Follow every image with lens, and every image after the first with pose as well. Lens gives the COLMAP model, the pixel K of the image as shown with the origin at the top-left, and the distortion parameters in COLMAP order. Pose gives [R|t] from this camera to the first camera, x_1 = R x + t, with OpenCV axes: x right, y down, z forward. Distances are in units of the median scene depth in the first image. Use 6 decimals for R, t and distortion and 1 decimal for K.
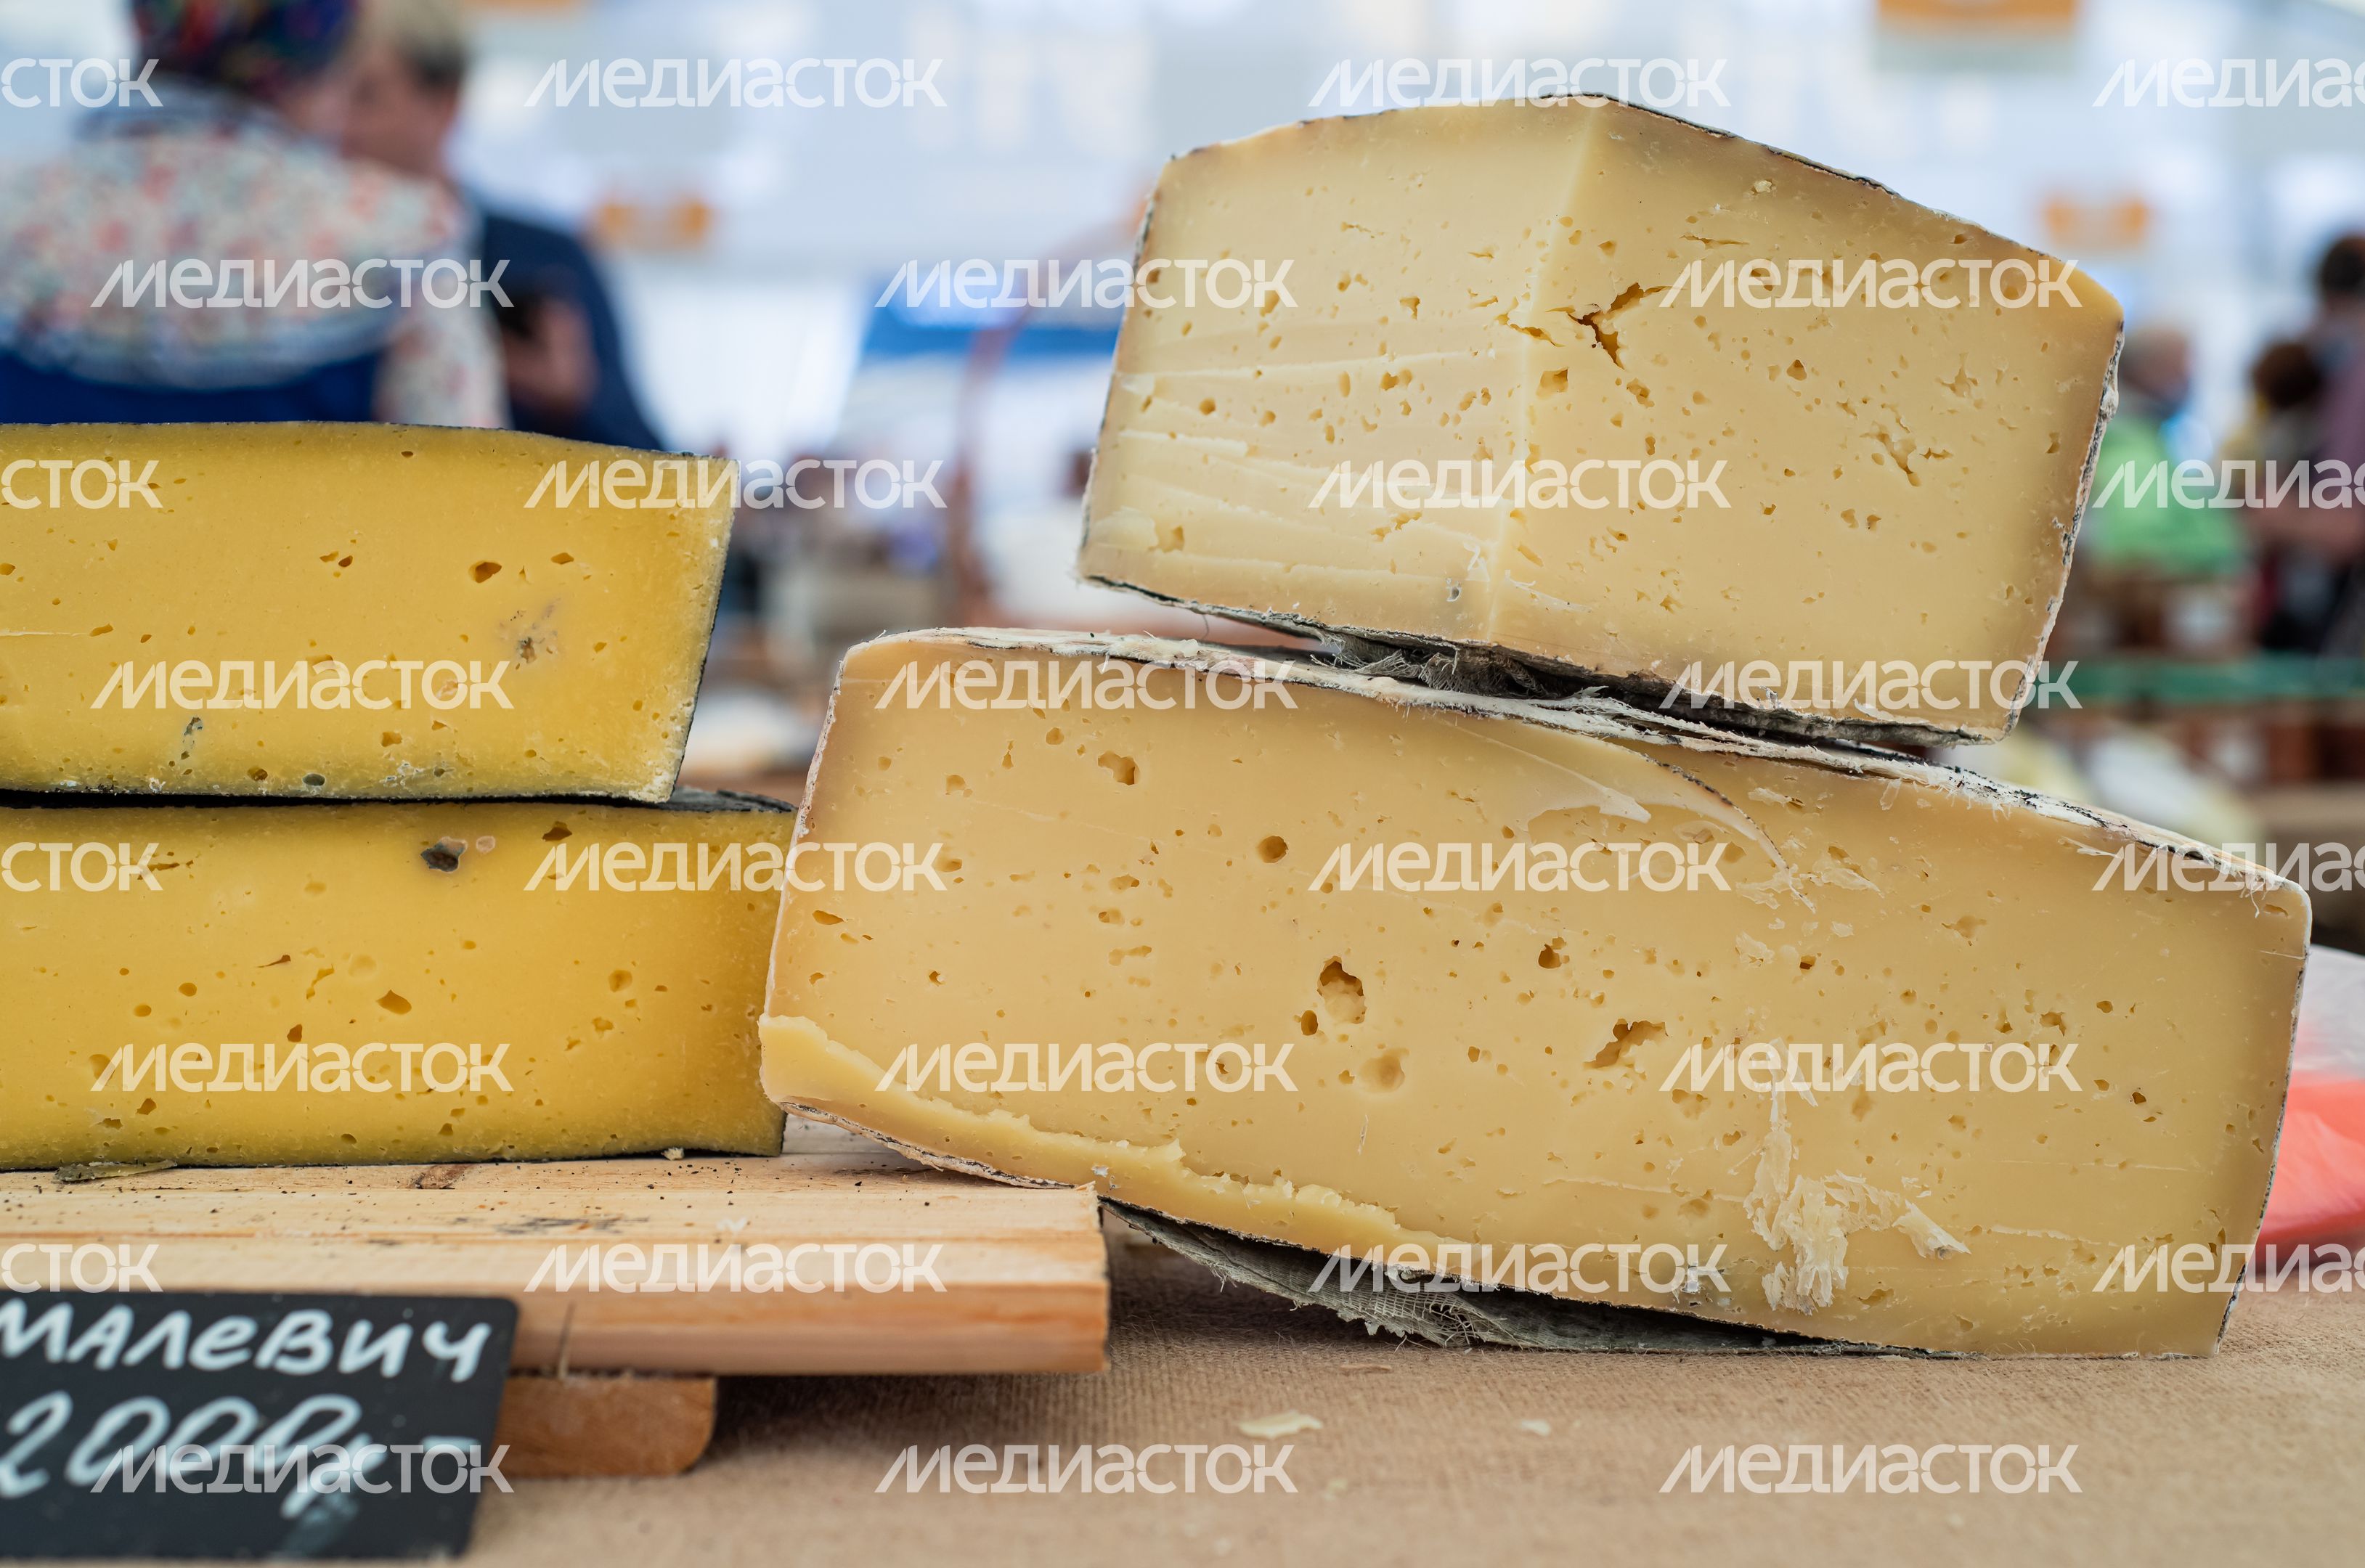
lens RADIAL K [[3417.1, 0, 1199.8], [0, 3417.1, 785.6], [0, 0, 1]] dist [-0.042451, 0.000000]
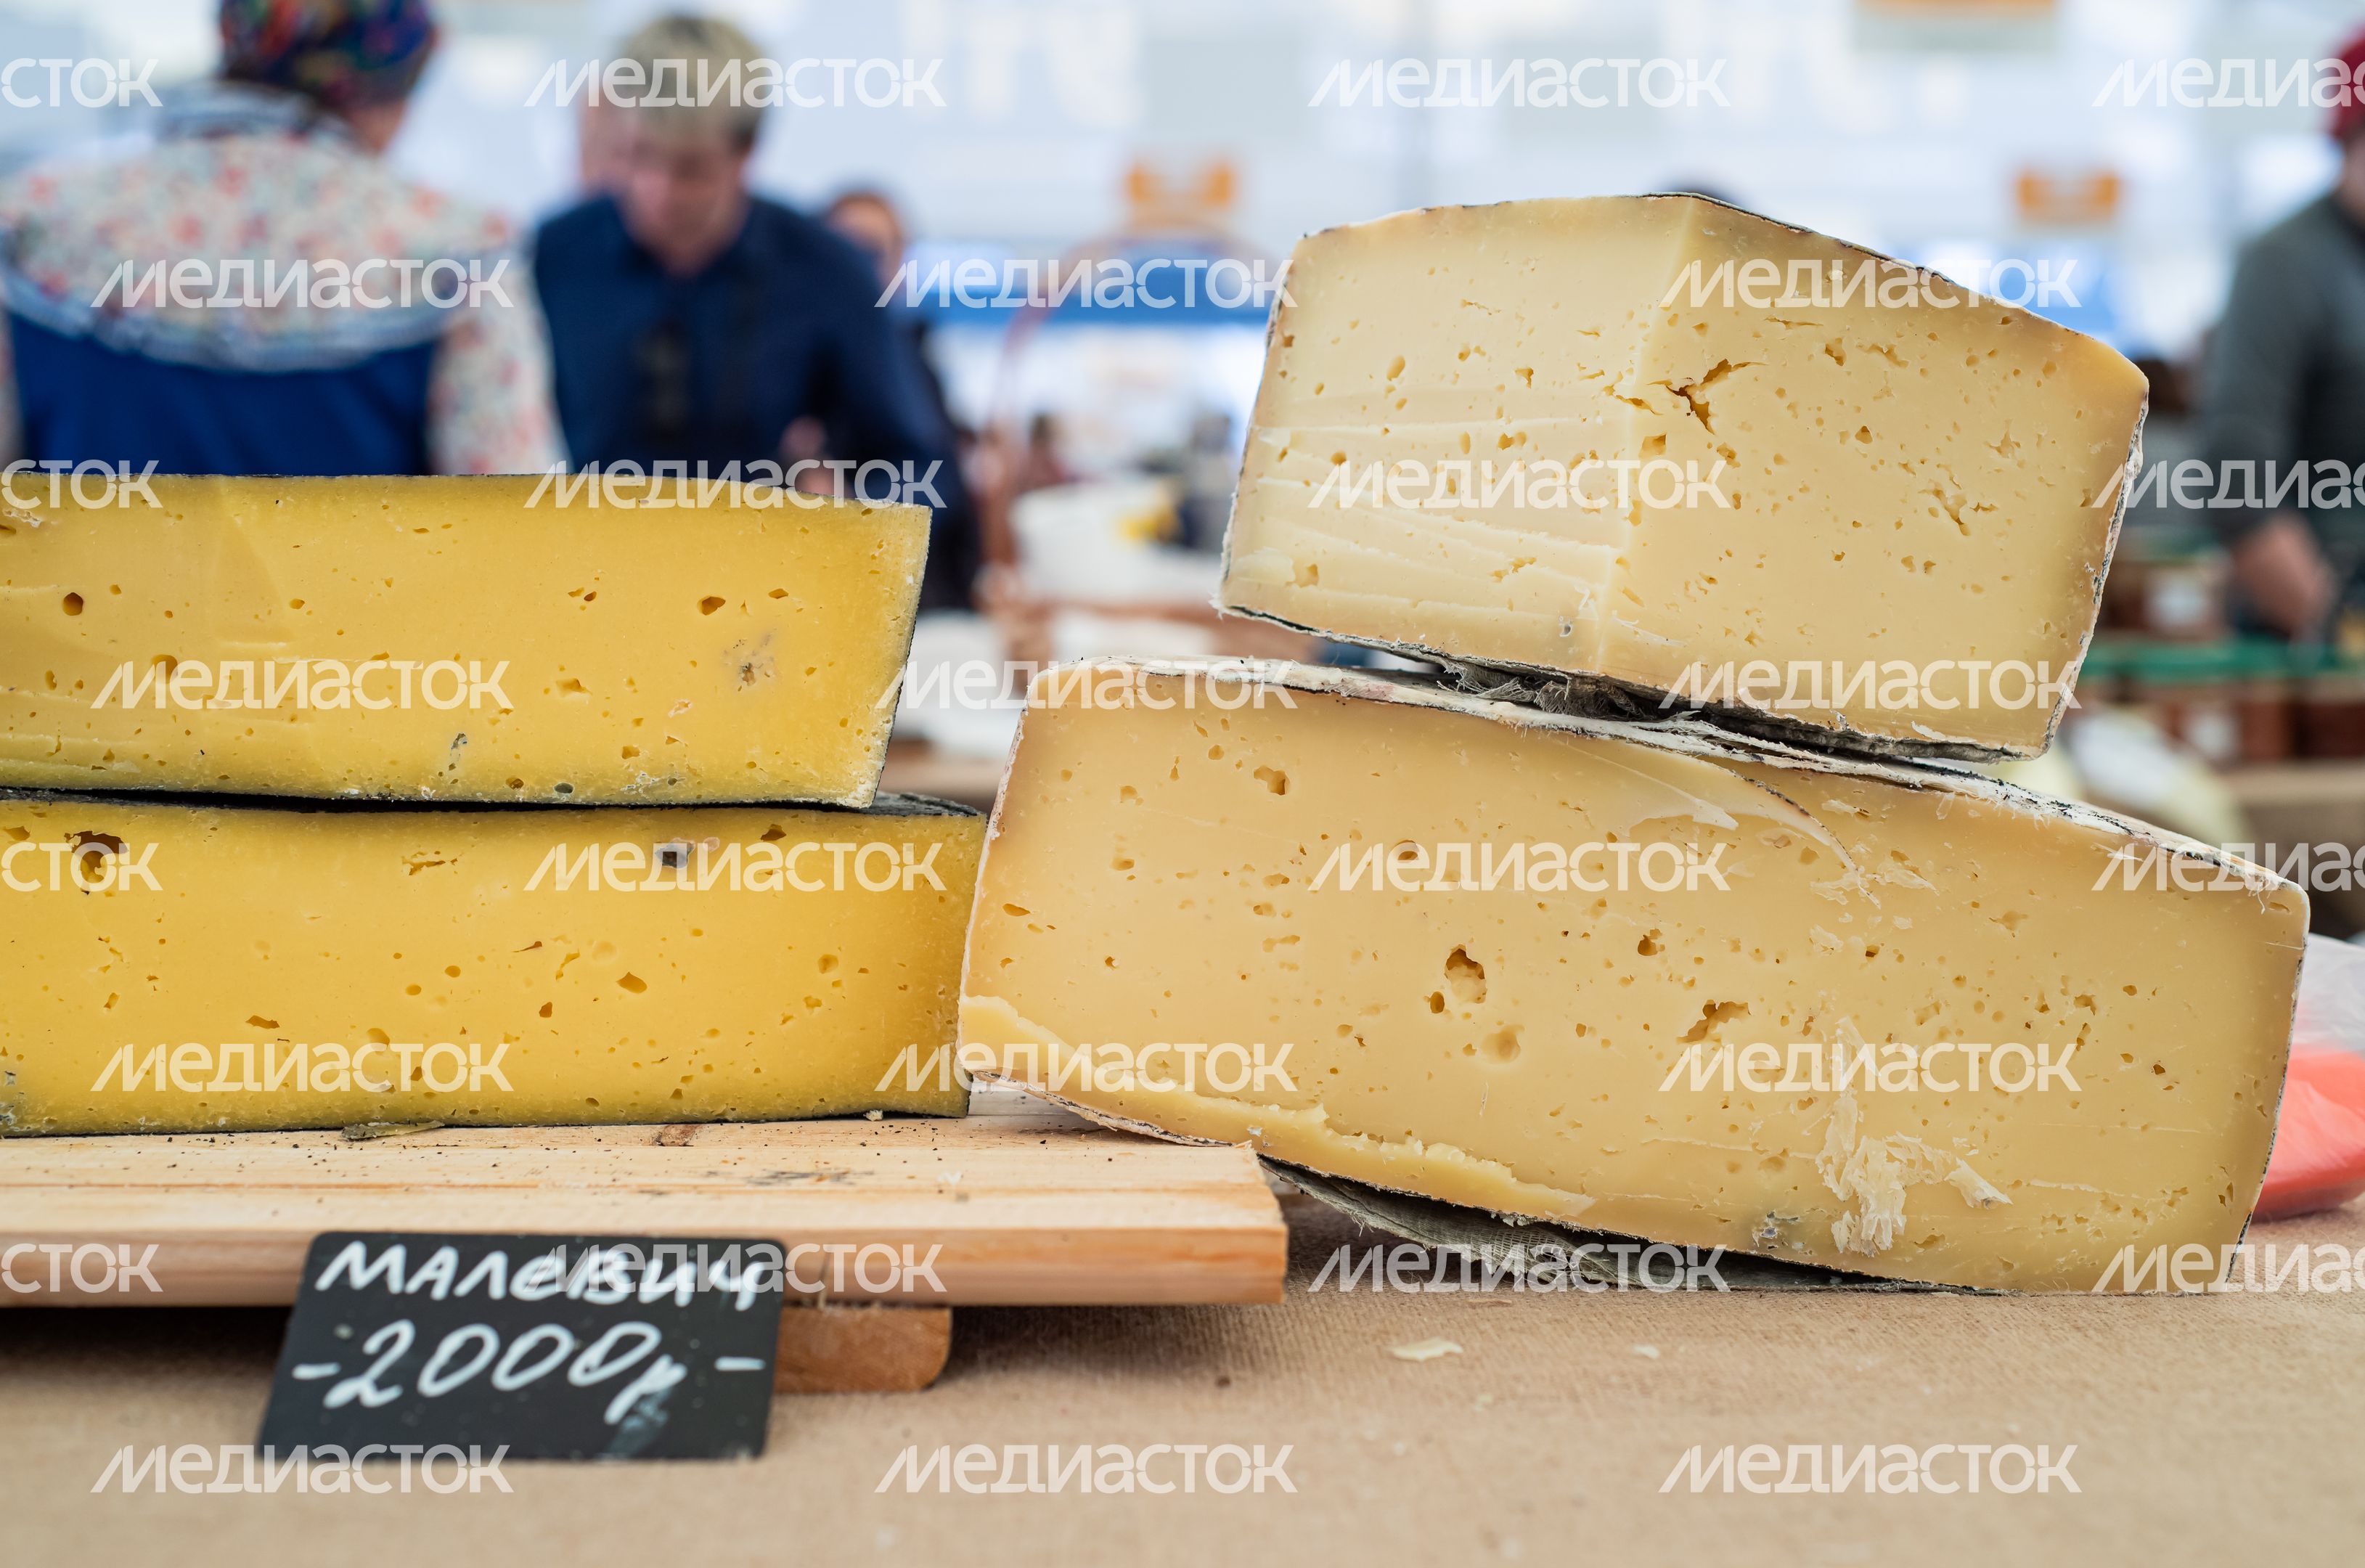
lens RADIAL K [[3417.6, 0, 1166.1], [0, 3417.6, 781.4], [0, 0, 1]] dist [-0.042451, 0.000000]
pose [[0.999996, 0.002064, 0.002132, -0.061664], [-0.002090, 0.999922, 0.012334, -0.018829], [-0.002106, -0.012339, 0.999922, -0.147338]]
